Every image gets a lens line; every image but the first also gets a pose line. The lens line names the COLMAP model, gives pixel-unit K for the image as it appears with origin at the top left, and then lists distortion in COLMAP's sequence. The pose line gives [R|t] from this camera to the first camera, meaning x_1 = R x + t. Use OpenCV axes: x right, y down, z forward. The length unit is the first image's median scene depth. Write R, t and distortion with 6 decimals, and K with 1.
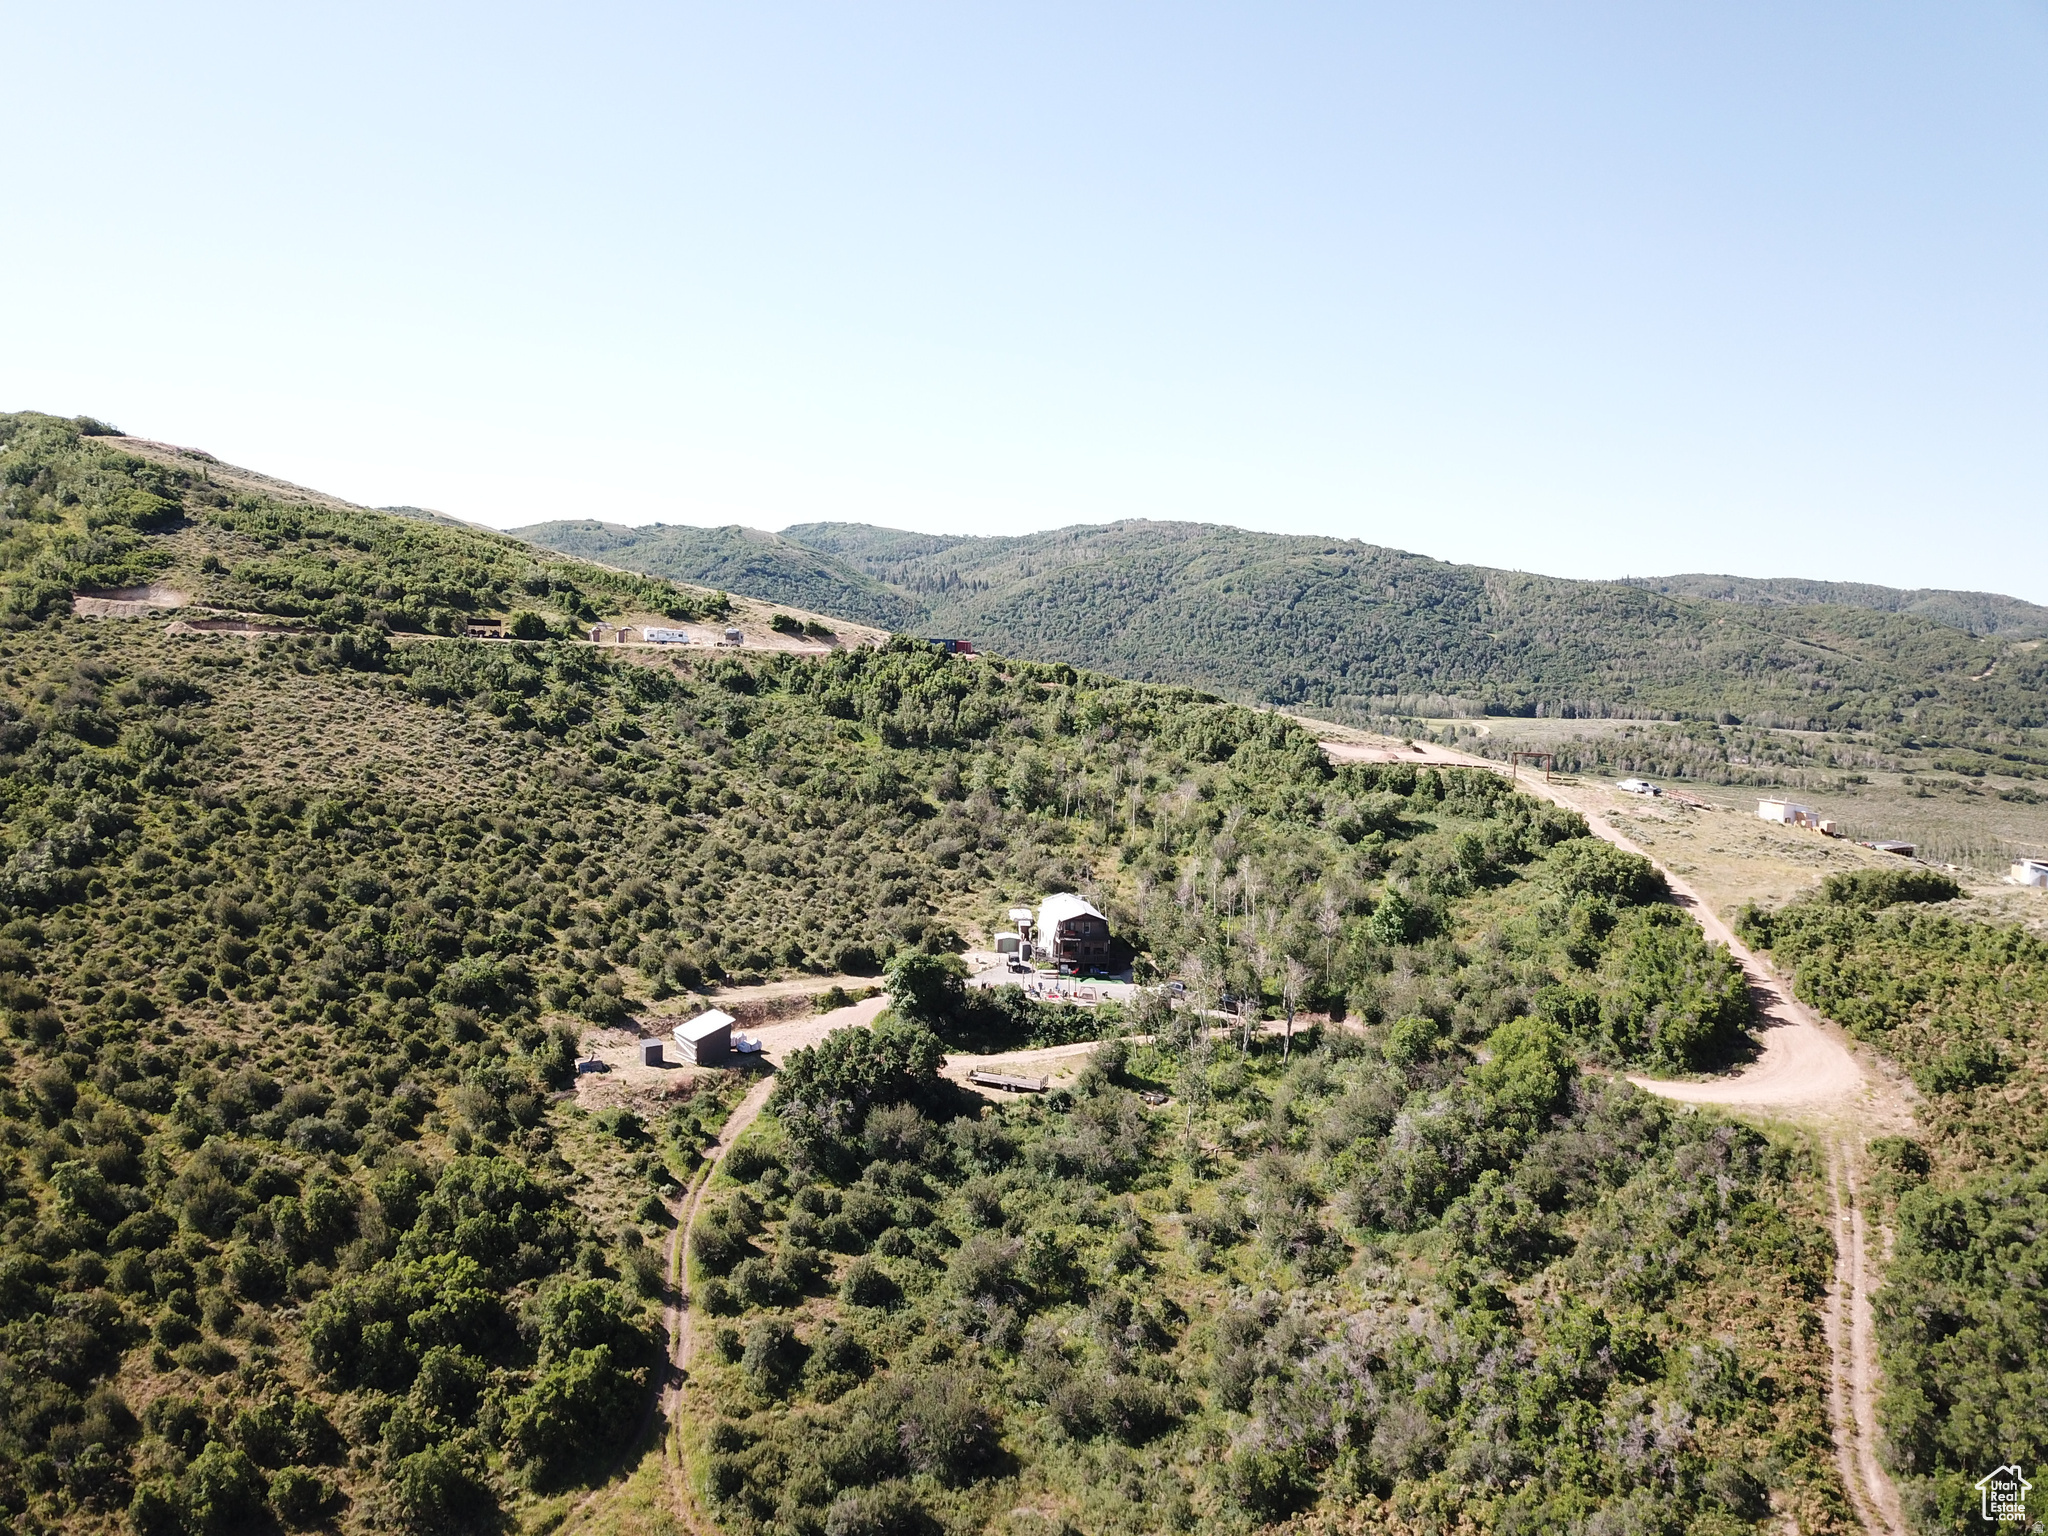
lens RADIAL K [[1538.2, 0, 975.9], [0, 1538.2, 771.2], [0, 0, 1]] dist [-0.000198, 0.009286]
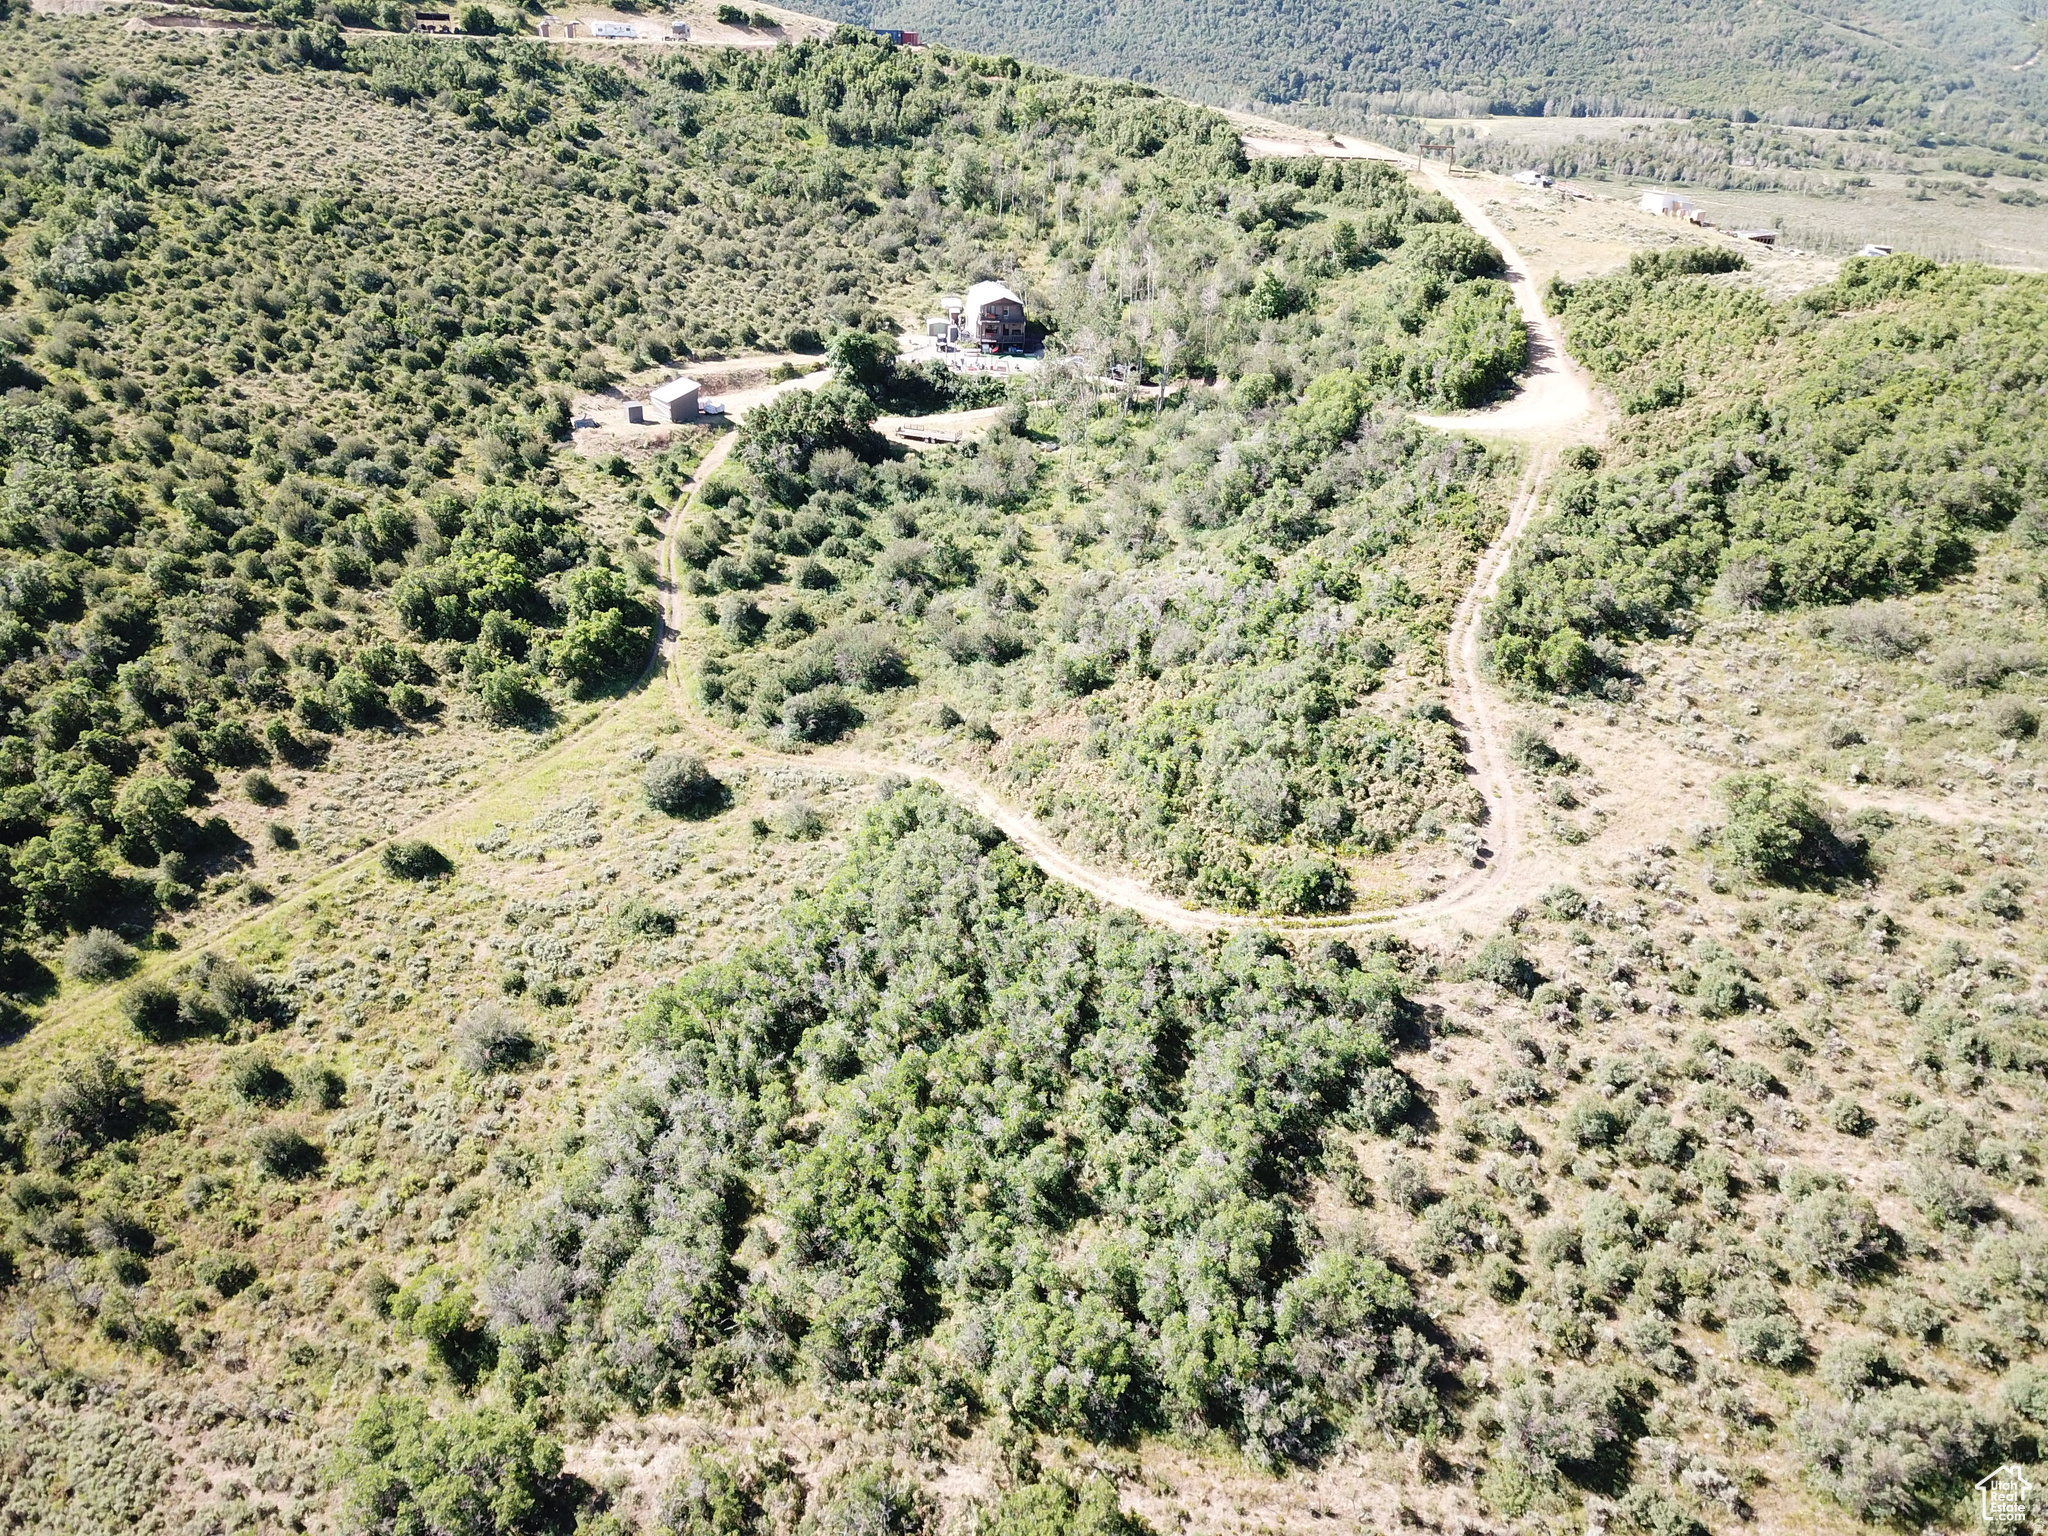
lens RADIAL K [[1539.8, 0, 976.4], [0, 1539.8, 768.7], [0, 0, 1]] dist [0.012566, -0.009389]
pose [[0.999925, -0.010786, 0.005731, 0.042584], [0.008068, 0.935545, 0.353115, 0.016181], [-0.009170, -0.353043, 0.935562, -0.204879]]
